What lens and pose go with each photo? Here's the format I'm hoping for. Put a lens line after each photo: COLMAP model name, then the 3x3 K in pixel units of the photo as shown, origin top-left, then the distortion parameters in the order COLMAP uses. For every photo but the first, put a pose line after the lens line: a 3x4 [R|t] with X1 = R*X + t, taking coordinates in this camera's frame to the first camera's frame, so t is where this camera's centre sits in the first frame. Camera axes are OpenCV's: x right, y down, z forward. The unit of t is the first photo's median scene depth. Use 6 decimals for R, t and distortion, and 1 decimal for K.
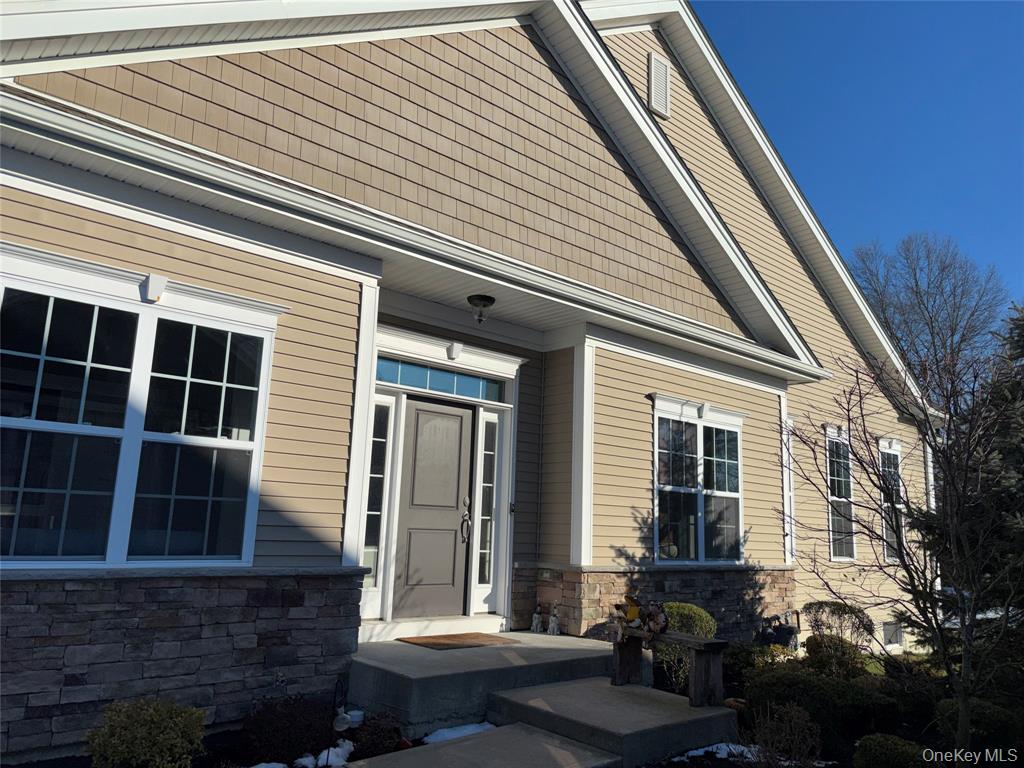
lens RADIAL K [[770.9, 0, 506.2], [0, 770.9, 387.5], [0, 0, 1]] dist [0.073182, -0.071118]
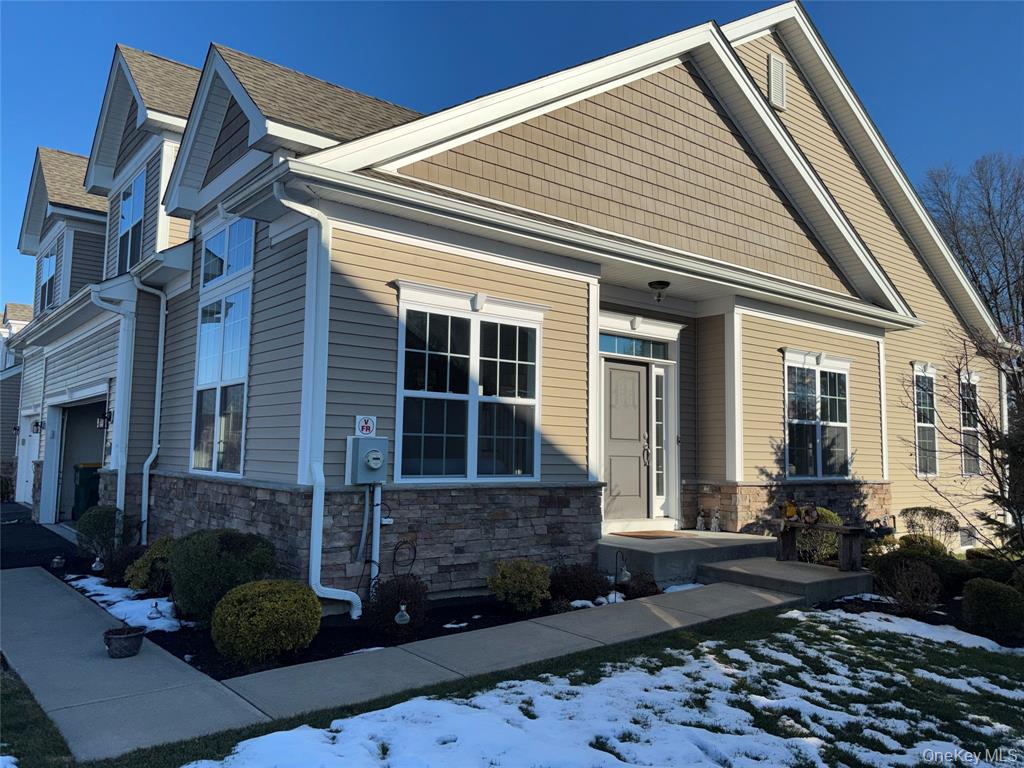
lens RADIAL K [[770.9, 0, 506.2], [0, 770.9, 387.5], [0, 0, 1]] dist [0.073182, -0.071118]
pose [[0.997570, -0.026941, -0.064255, -0.202730], [0.032584, 0.995547, 0.088453, -0.060360], [0.061586, -0.090331, 0.994006, -0.331275]]
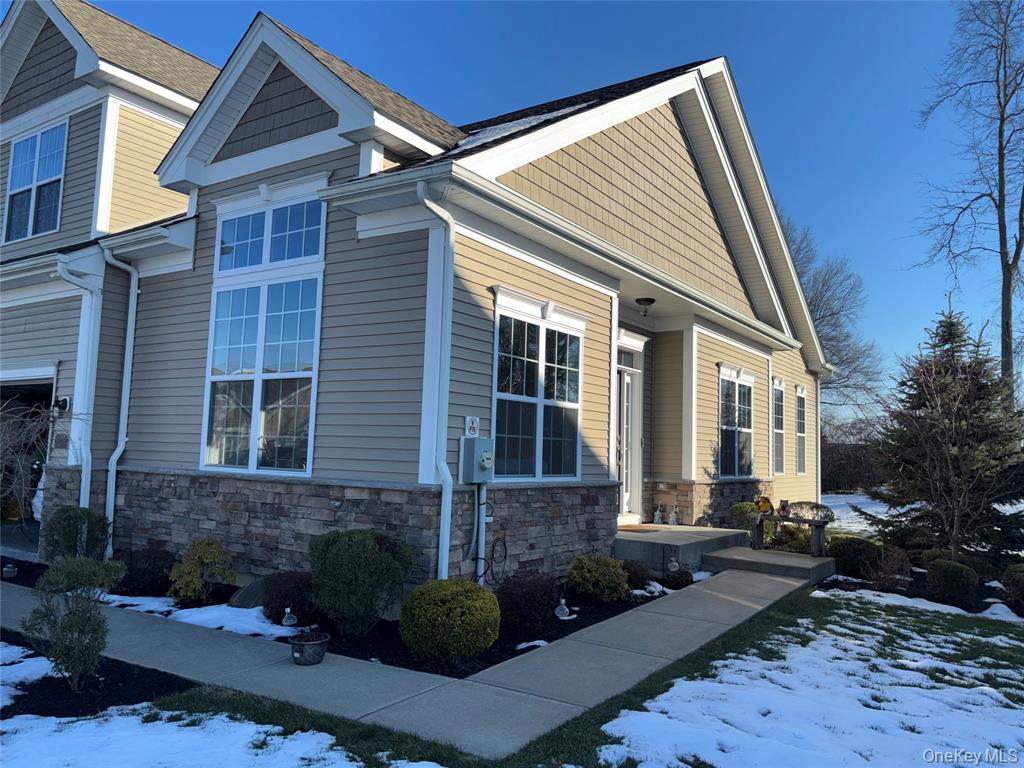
lens RADIAL K [[770.9, 0, 506.2], [0, 770.9, 387.5], [0, 0, 1]] dist [0.073182, -0.071118]
pose [[0.971402, 0.012000, 0.237139, -0.597912], [-0.035440, 0.994862, 0.094832, -0.076009], [-0.234783, -0.100524, 0.966836, -0.341955]]
